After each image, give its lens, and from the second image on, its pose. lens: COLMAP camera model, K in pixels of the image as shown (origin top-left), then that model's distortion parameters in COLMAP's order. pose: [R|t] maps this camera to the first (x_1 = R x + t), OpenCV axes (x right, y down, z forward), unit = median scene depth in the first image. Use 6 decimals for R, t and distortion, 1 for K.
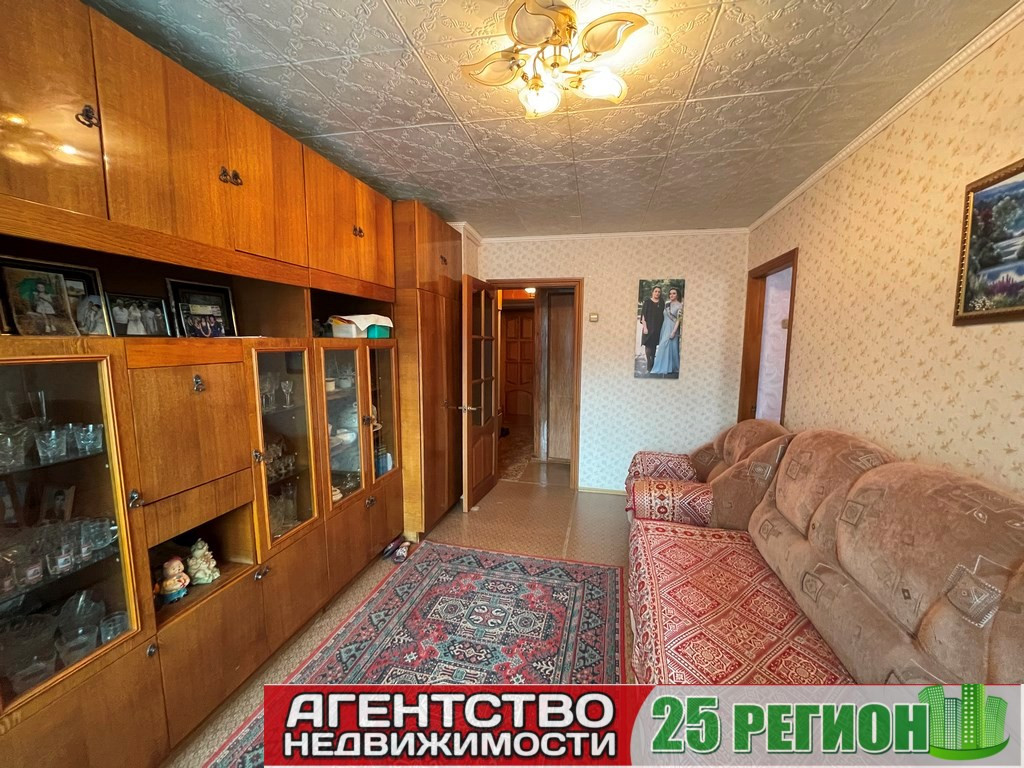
lens RADIAL K [[411.8, 0, 512.0], [0, 411.8, 384.0], [0, 0, 1]] dist [0.000465, -0.000058]
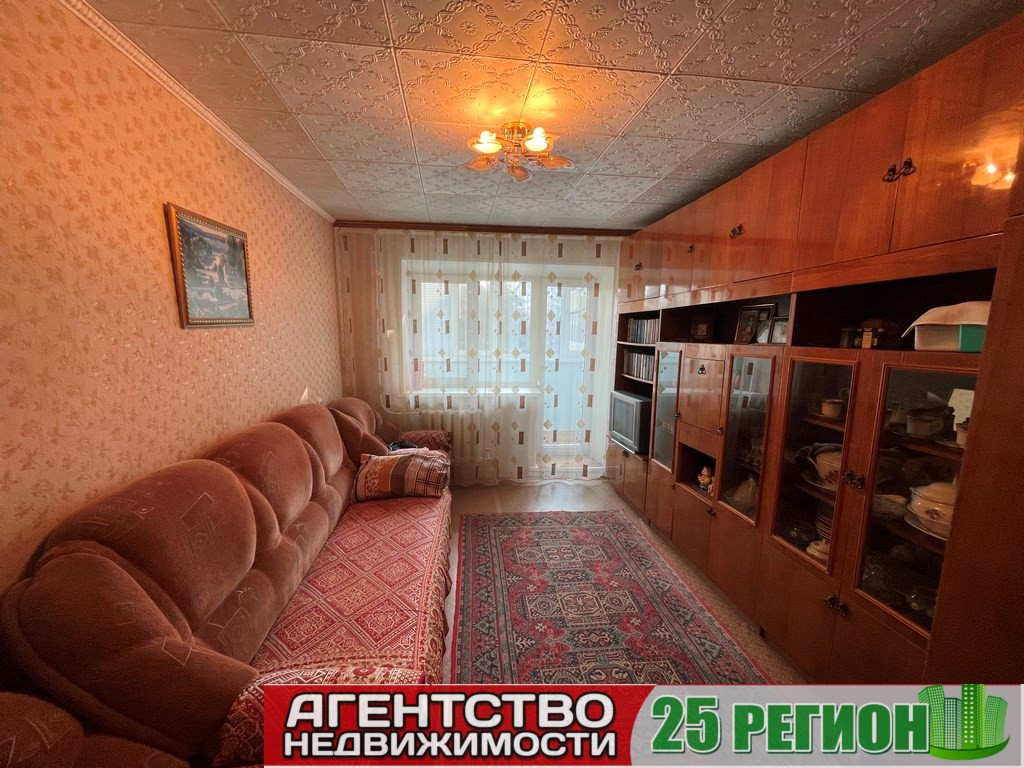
lens RADIAL K [[411.8, 0, 512.0], [0, 411.8, 384.0], [0, 0, 1]] dist [0.000465, -0.000058]
pose [[-0.946198, 0.021940, -0.322844, 0.464769], [-0.050263, 0.975624, 0.213615, -0.225309], [0.319661, 0.218349, -0.922031, 1.911515]]
